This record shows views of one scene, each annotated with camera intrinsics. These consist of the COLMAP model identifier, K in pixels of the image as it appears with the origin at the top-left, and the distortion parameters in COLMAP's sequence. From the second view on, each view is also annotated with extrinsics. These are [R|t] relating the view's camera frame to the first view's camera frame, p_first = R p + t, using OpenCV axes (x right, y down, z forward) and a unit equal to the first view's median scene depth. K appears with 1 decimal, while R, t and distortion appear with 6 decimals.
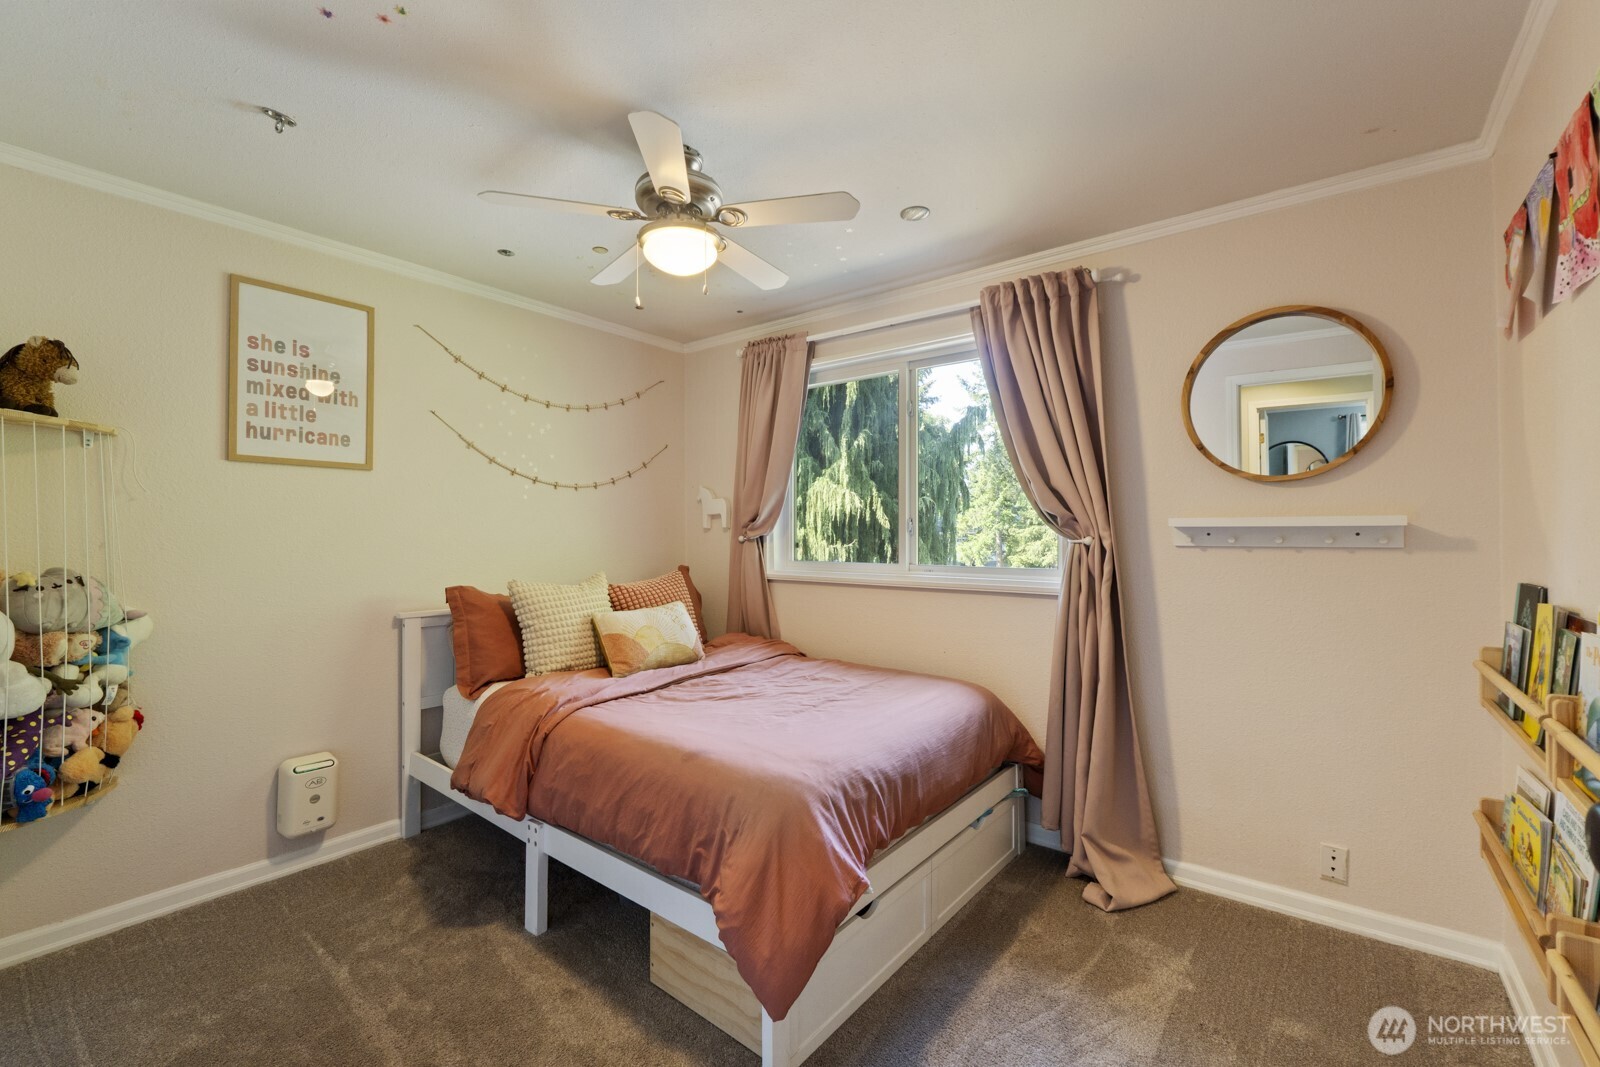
lens RADIAL K [[666.4, 0, 806.3], [0, 666.4, 531.0], [0, 0, 1]] dist [-0.009111, 0.000048]
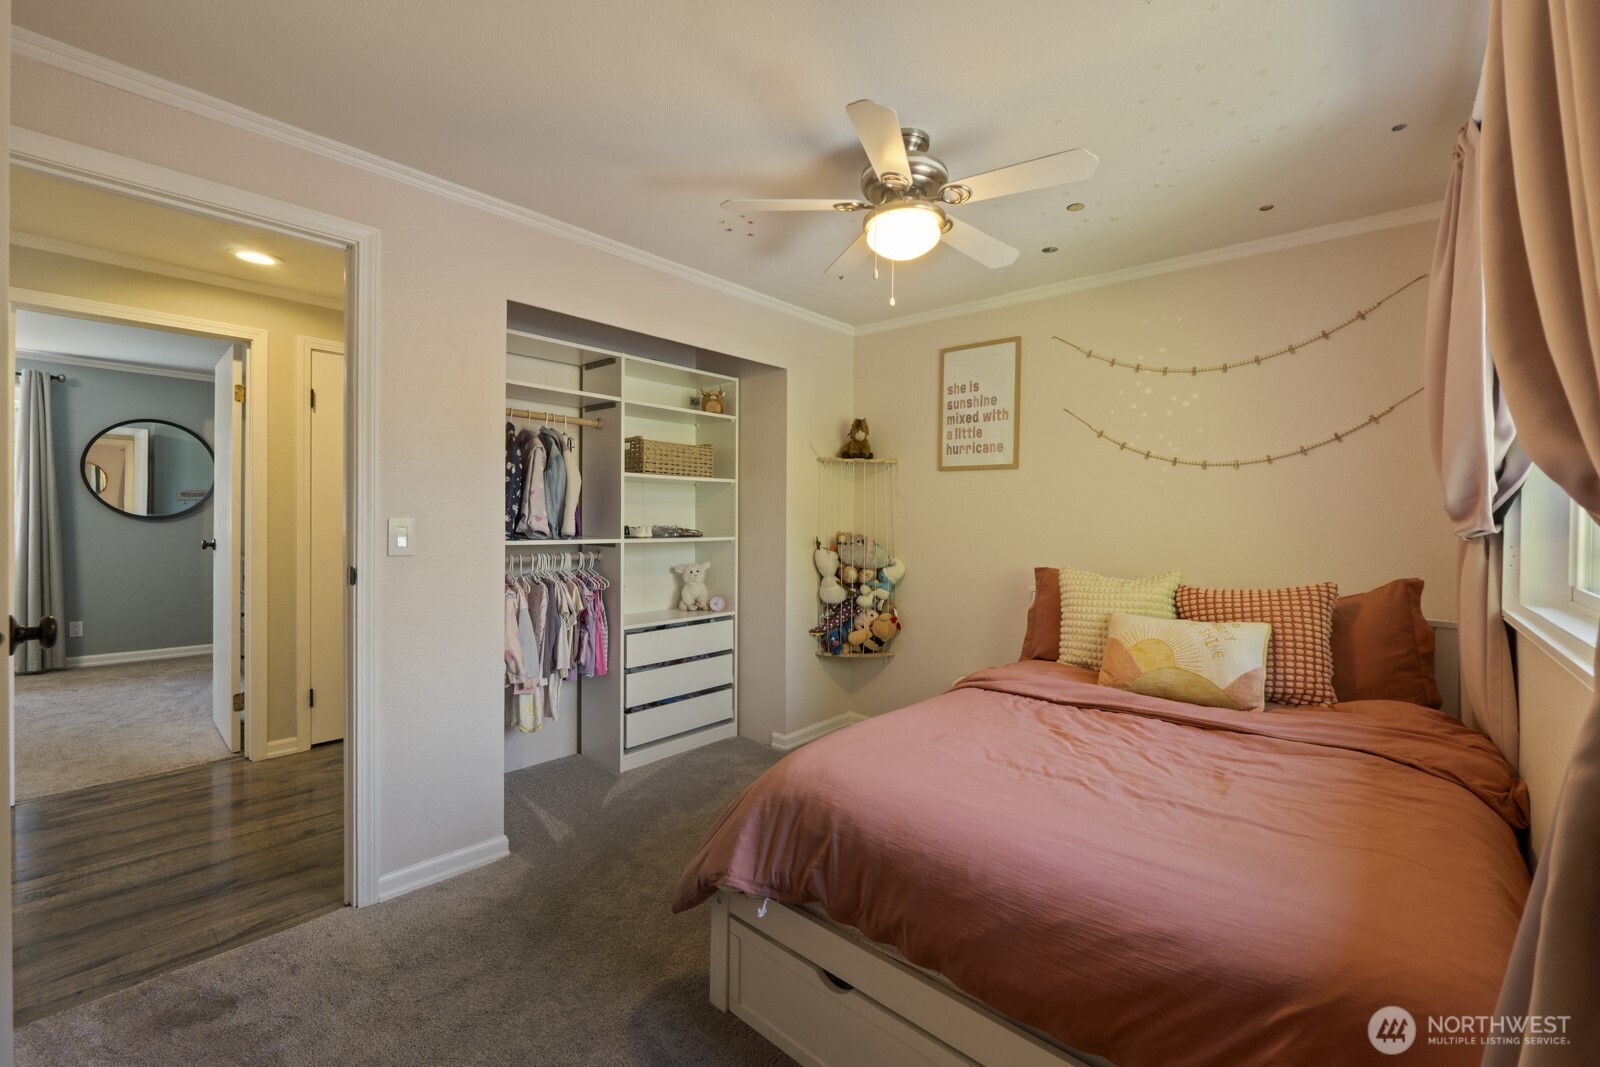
lens RADIAL K [[666.4, 0, 811.9], [0, 666.4, 525.5], [0, 0, 1]] dist [-0.009111, 0.000048]
pose [[-0.056464, 0.017320, -0.998254, 0.664100], [-0.007834, 0.999811, 0.017790, -0.004102], [0.998374, 0.008825, -0.056317, 0.747506]]
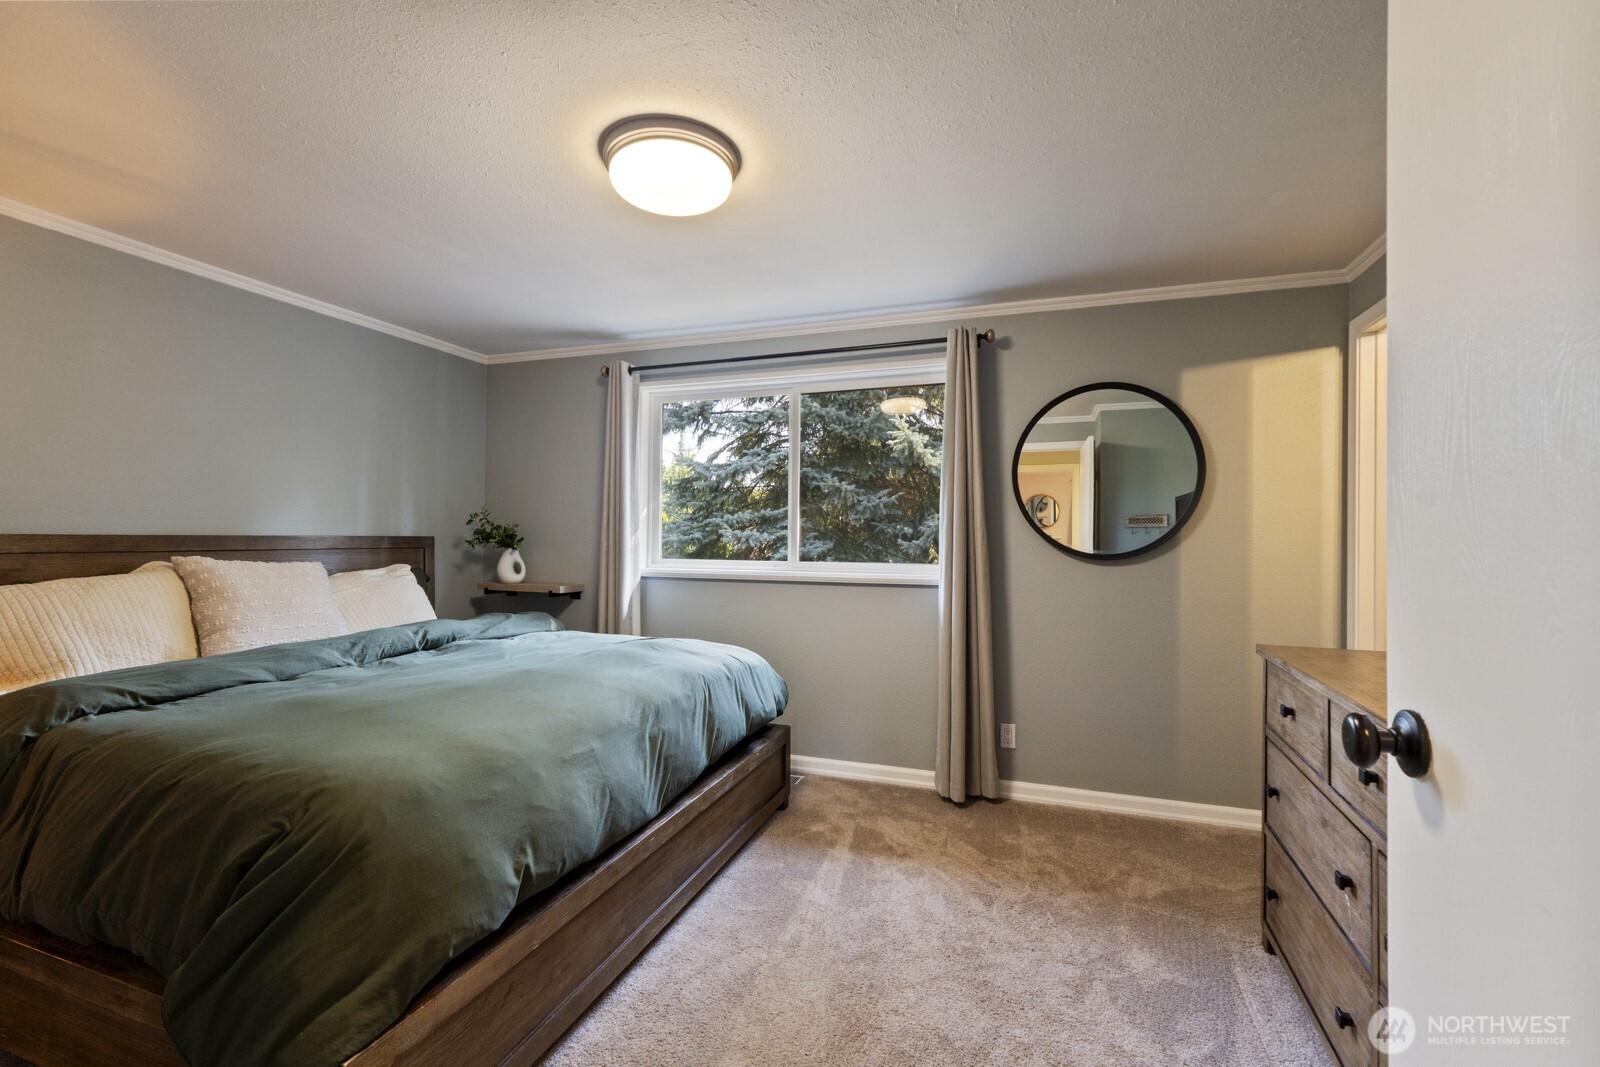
lens RADIAL K [[666.4, 0, 800.3], [0, 666.4, 536.3], [0, 0, 1]] dist [-0.009111, 0.000048]
pose [[-0.950165, -0.007429, -0.311658, 0.334668], [-0.003468, 0.999906, -0.013263, -0.003886], [0.311727, -0.011521, -0.950102, 0.369506]]
